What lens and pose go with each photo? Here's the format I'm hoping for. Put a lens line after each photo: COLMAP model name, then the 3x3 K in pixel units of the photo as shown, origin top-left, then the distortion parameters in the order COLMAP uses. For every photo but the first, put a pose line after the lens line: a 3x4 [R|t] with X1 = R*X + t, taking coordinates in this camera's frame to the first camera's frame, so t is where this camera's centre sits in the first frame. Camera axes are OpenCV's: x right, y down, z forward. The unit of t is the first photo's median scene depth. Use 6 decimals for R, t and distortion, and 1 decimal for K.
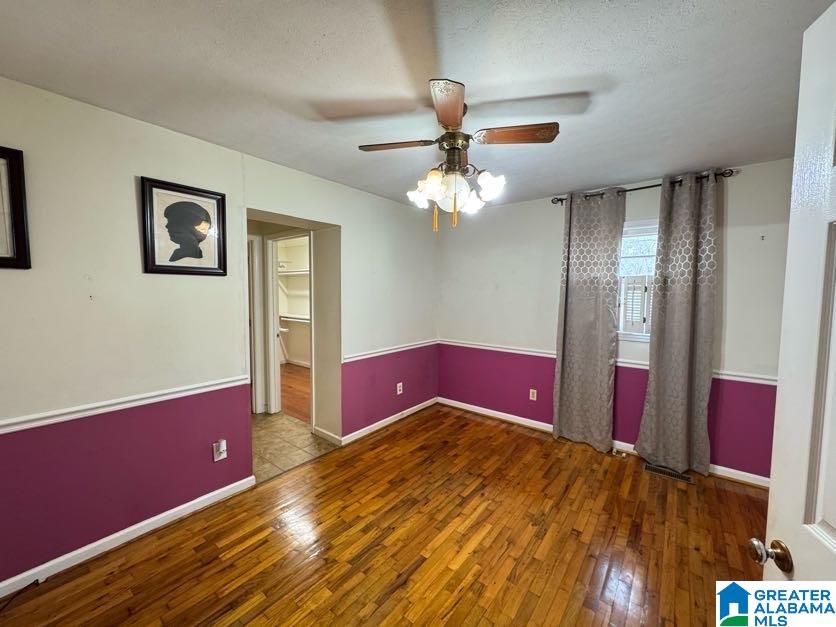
lens RADIAL K [[332.9, 0, 417.1], [0, 332.9, 312.4], [0, 0, 1]] dist [0.000014, 0.000025]
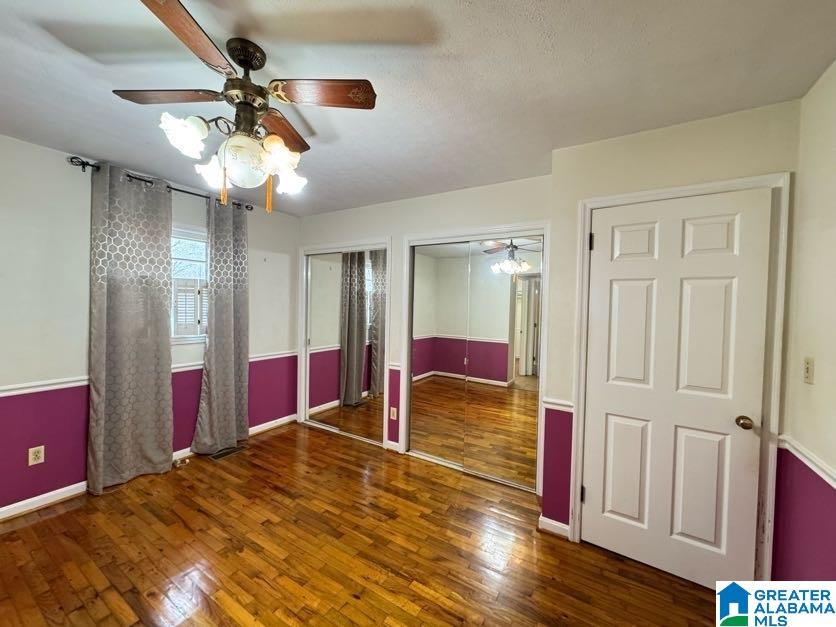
lens RADIAL K [[332.9, 0, 417.1], [0, 332.9, 312.4], [0, 0, 1]] dist [0.000014, 0.000025]
pose [[-0.120562, -0.031730, 0.992199, -0.440036], [0.040297, 0.998509, 0.036828, -0.017582], [-0.991888, 0.044422, -0.119104, 0.452573]]
